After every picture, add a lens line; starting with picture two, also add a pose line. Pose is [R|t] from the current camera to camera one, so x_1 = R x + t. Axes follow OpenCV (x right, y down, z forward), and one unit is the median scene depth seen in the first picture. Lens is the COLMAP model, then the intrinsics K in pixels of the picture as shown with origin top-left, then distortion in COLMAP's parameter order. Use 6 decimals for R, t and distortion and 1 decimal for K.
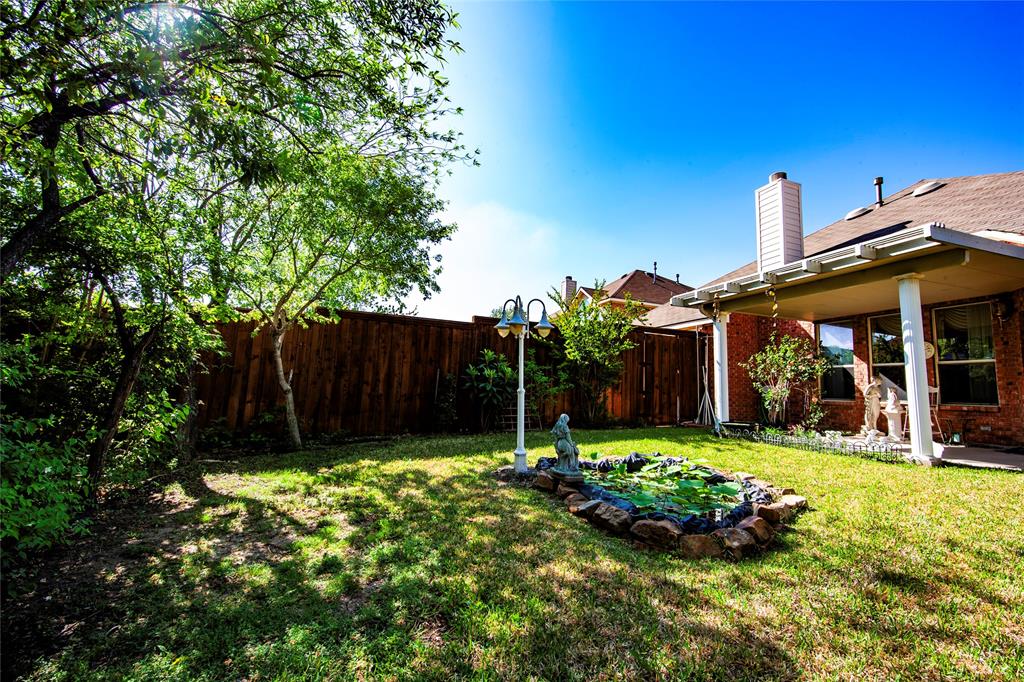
lens RADIAL K [[403.9, 0, 515.6], [0, 403.9, 345.1], [0, 0, 1]] dist [-0.013560, 0.002882]
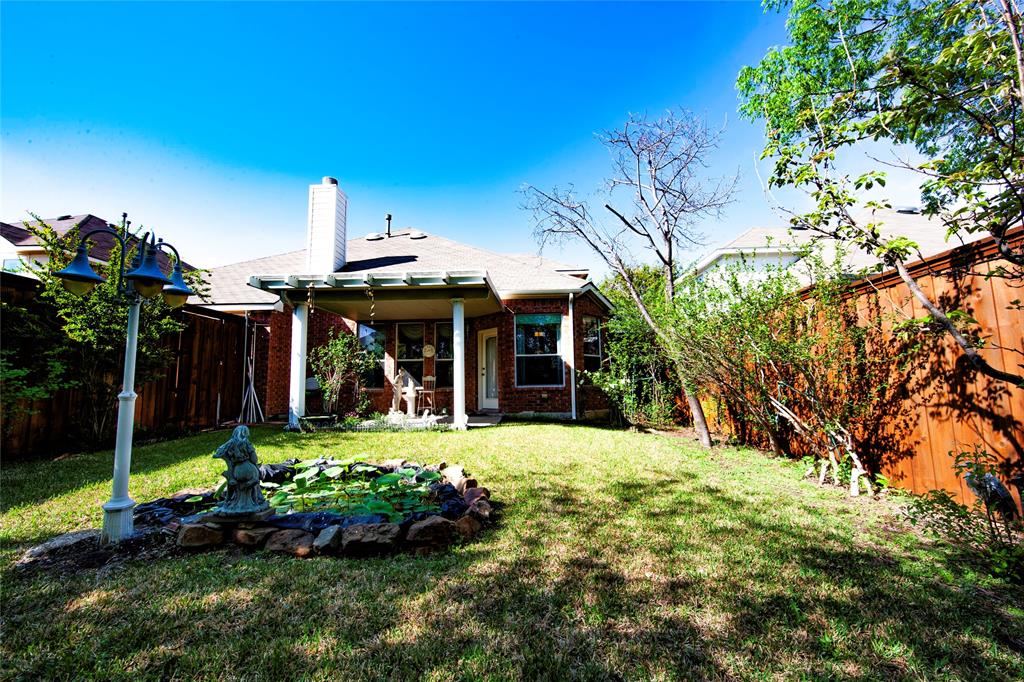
lens RADIAL K [[403.9, 0, 515.6], [0, 403.9, 345.1], [0, 0, 1]] dist [-0.013560, 0.002882]
pose [[0.375585, 0.054010, 0.925213, -0.153374], [-0.074180, 0.996849, -0.028079, 0.008296], [-0.923814, -0.058087, 0.378408, 0.141597]]
